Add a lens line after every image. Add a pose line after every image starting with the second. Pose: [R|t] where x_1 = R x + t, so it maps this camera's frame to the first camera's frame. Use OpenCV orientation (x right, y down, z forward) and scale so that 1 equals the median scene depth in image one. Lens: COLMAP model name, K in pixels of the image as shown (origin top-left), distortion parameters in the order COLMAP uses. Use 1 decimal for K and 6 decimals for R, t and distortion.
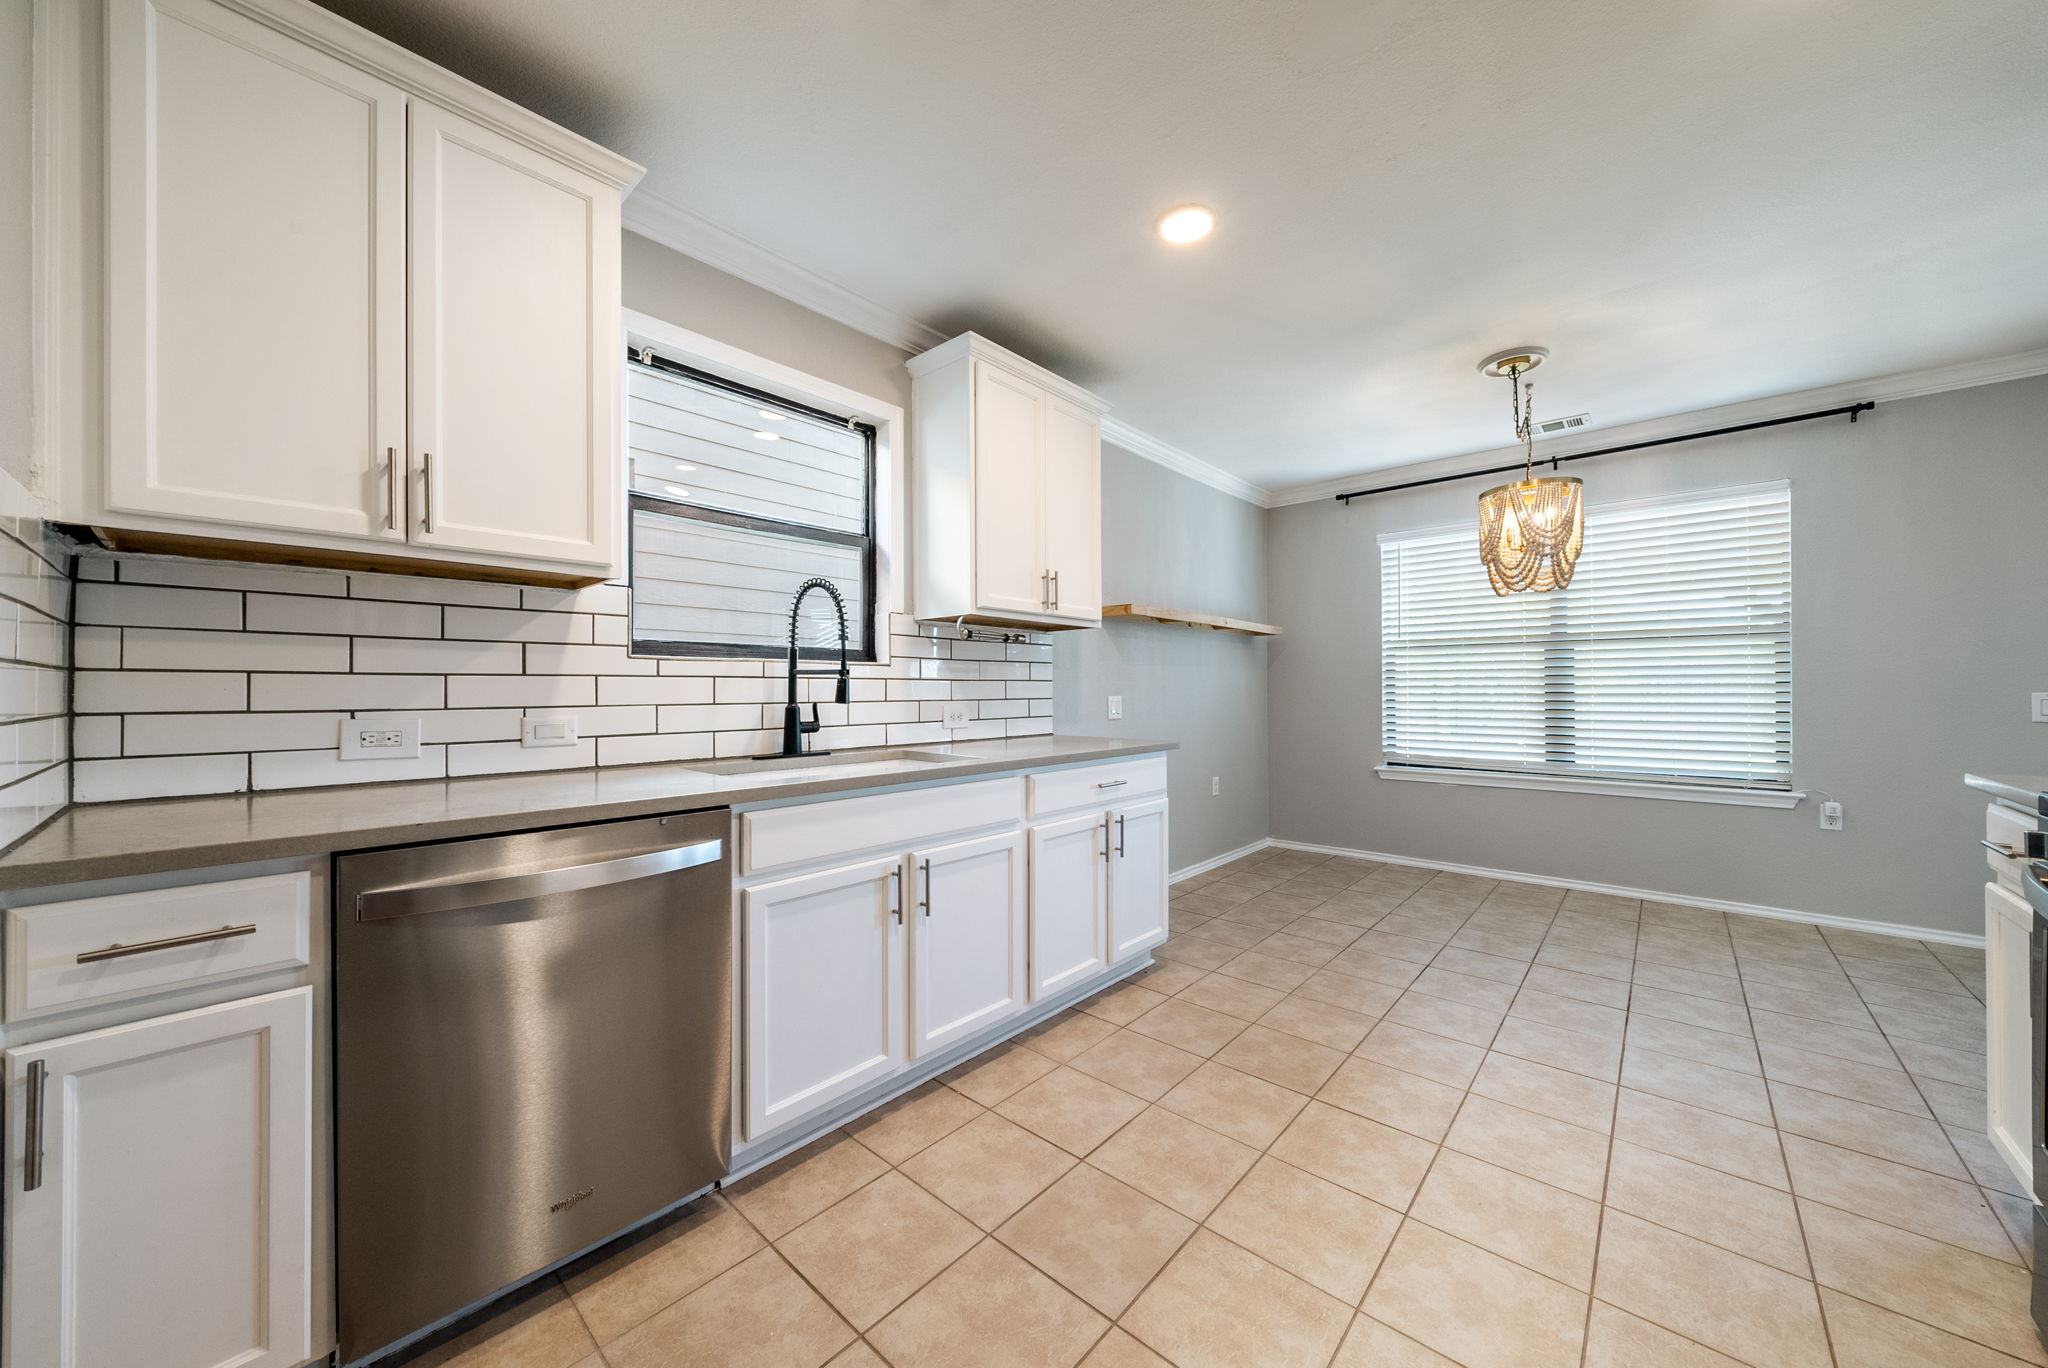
lens RADIAL K [[722.8, 0, 1027.9], [0, 722.8, 687.4], [0, 0, 1]] dist [-0.003046, 0.000936]
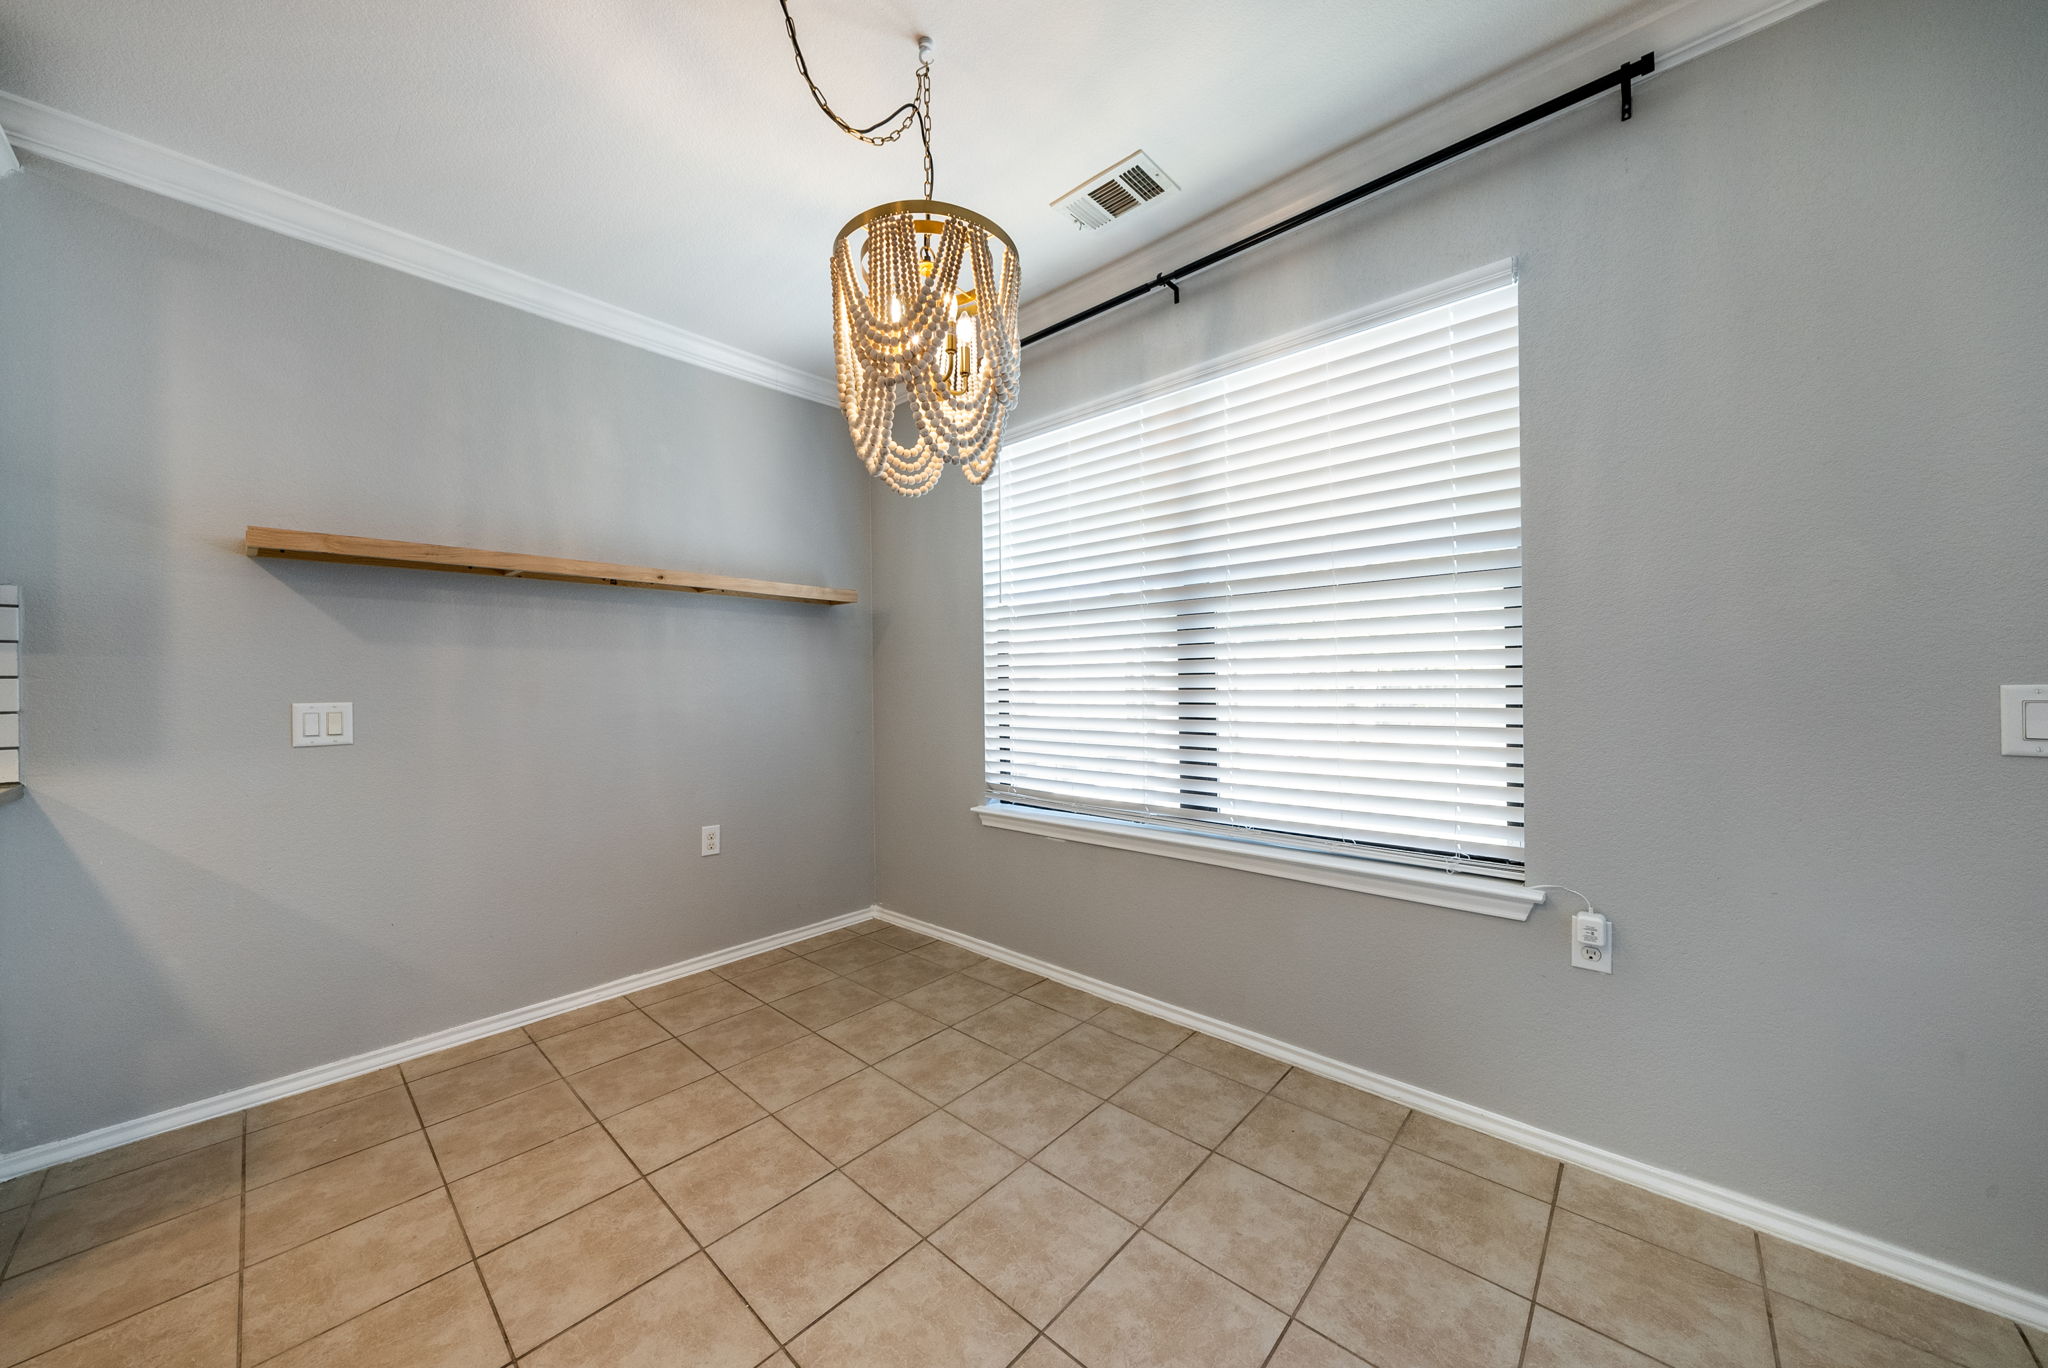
lens RADIAL K [[722.8, 0, 1016.8], [0, 722.8, 702.9], [0, 0, 1]] dist [-0.003046, 0.000936]
pose [[0.999977, -0.005028, 0.004546, 0.764572], [0.004862, 0.999341, 0.035977, -0.007109], [-0.004724, -0.035954, 0.999342, 0.542686]]
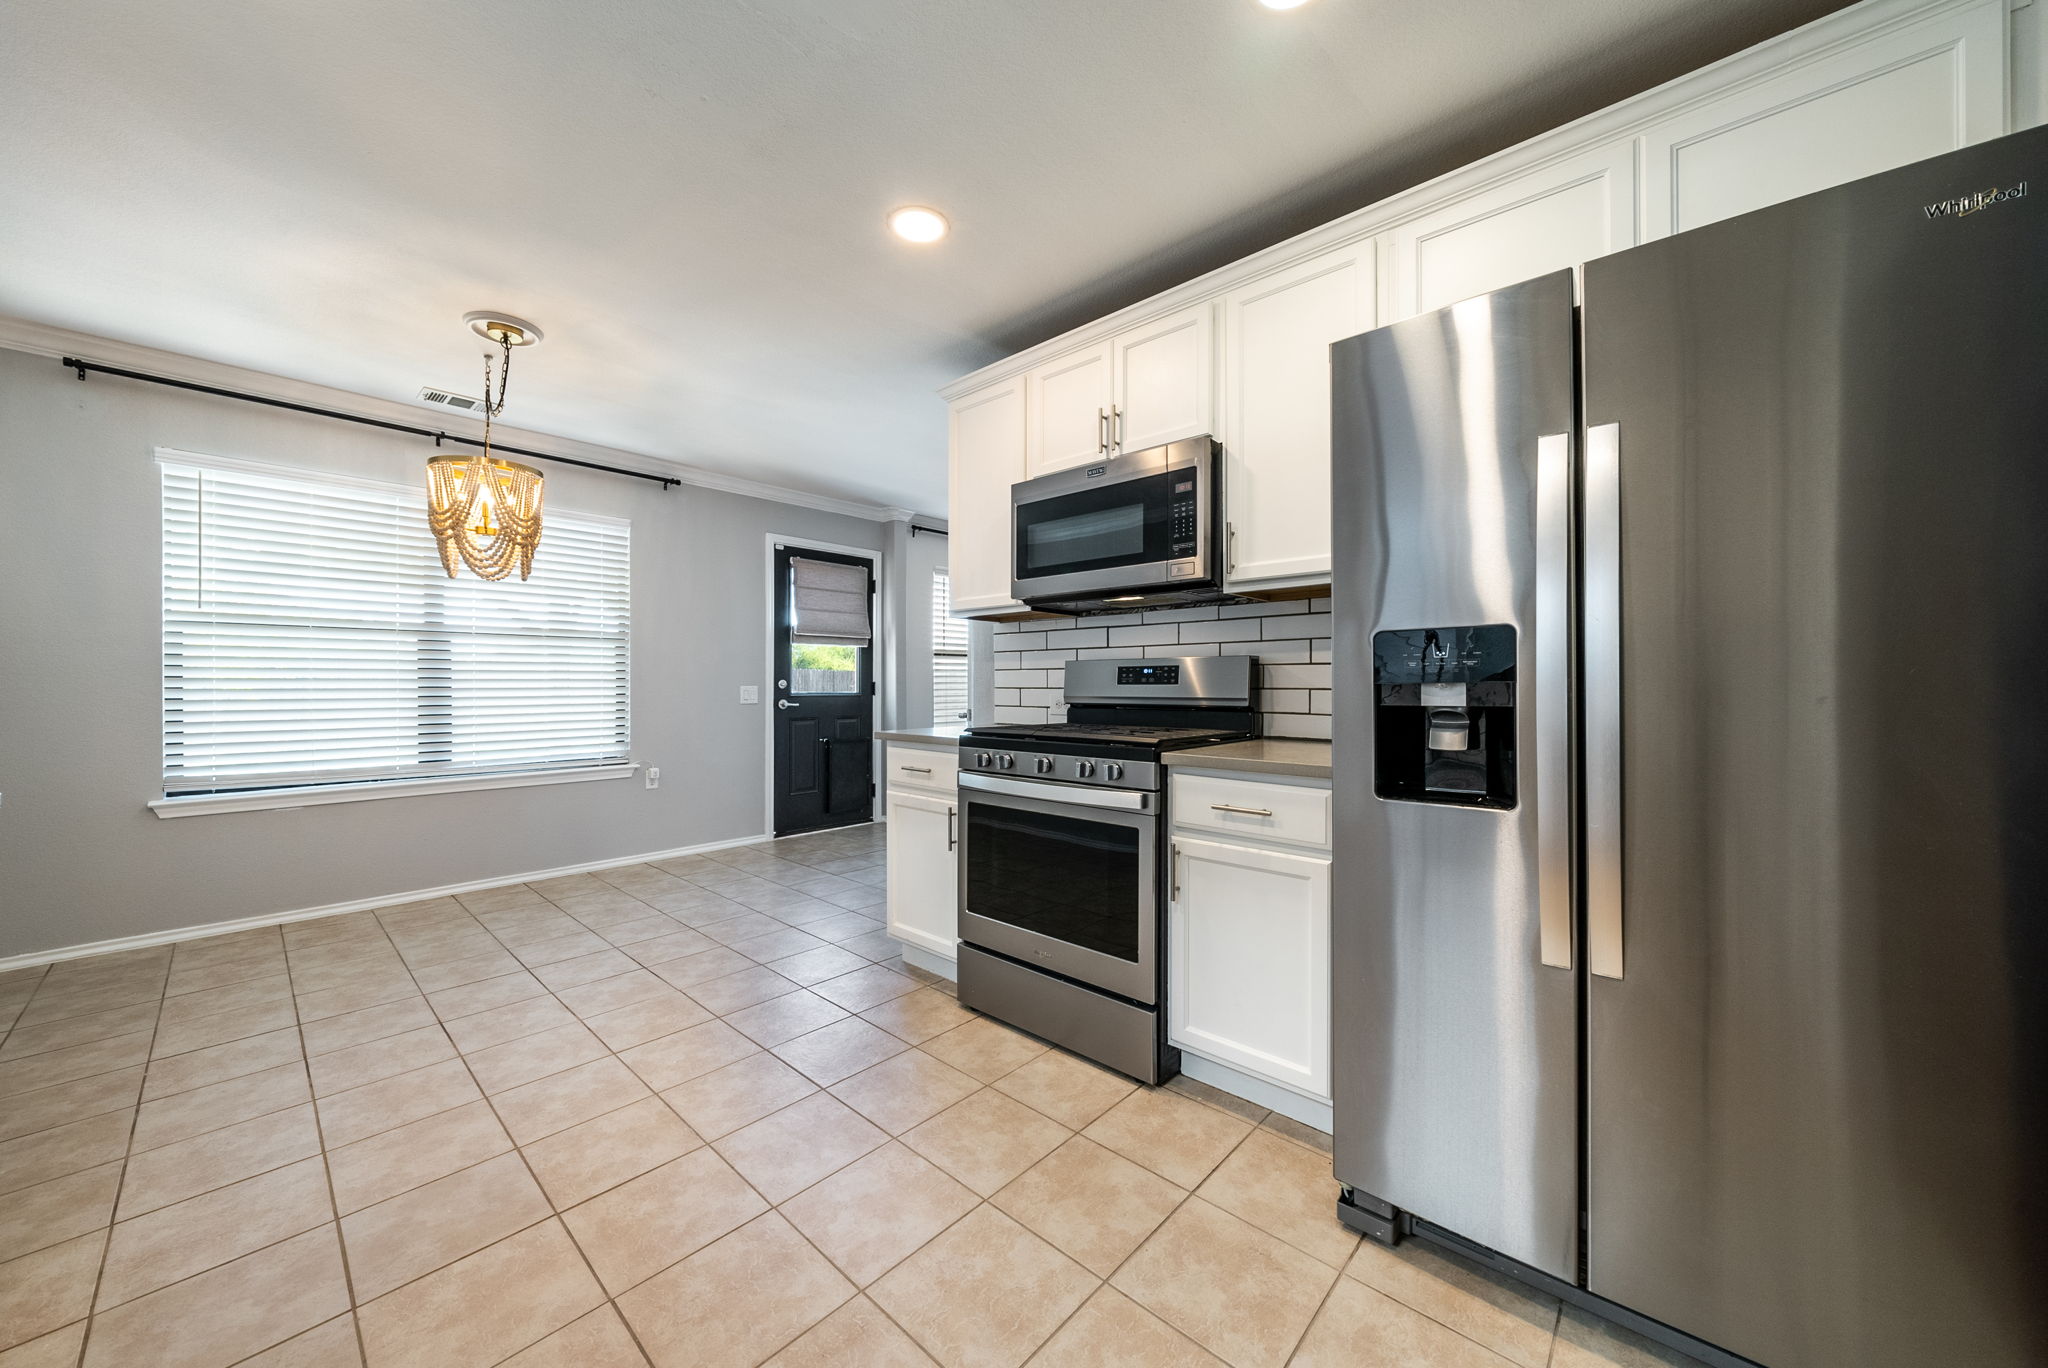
lens RADIAL K [[722.8, 0, 1016.7], [0, 722.8, 681.0], [0, 0, 1]] dist [-0.003046, 0.000936]
pose [[0.024157, 0.006214, 0.999689, -0.221860], [-0.002771, 0.999977, -0.006149, 0.003826], [-0.999704, -0.002621, 0.024174, 0.302253]]
